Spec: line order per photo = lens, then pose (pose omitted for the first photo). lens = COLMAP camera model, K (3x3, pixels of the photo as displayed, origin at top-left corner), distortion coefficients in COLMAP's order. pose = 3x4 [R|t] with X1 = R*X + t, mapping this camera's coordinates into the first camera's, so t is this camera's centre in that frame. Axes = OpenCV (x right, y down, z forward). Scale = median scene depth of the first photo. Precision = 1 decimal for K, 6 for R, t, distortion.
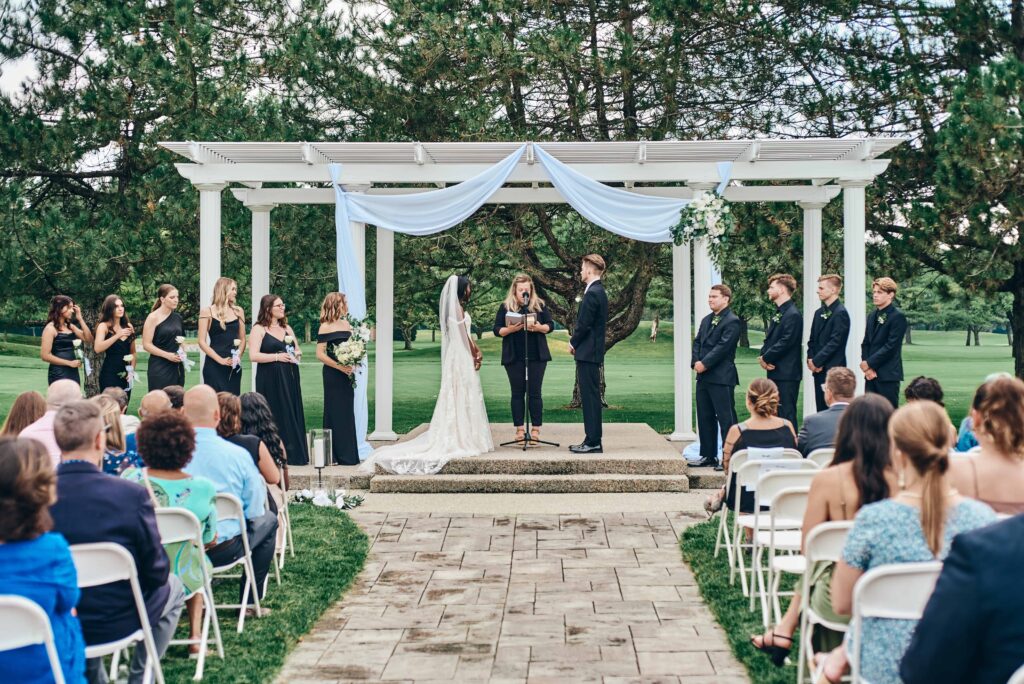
lens RADIAL K [[1556.6, 0, 512.0], [0, 1556.6, 342.0], [0, 0, 1]] dist [-0.011542, 0.017622]
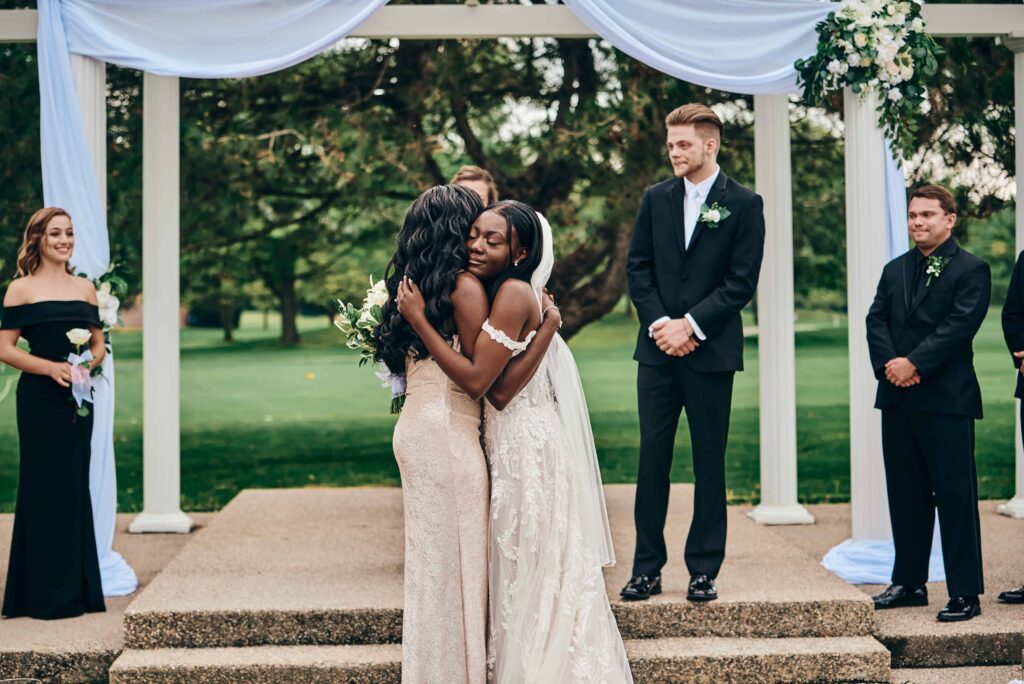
lens RADIAL K [[2099.5, 0, 512.0], [0, 2099.5, 342.0], [0, 0, 1]] dist [-0.271492, -0.117191]
pose [[0.997742, -0.009790, 0.066441, -0.018159], [0.009385, 0.999935, 0.006402, 0.001554], [-0.066499, -0.005764, 0.997770, 0.379993]]
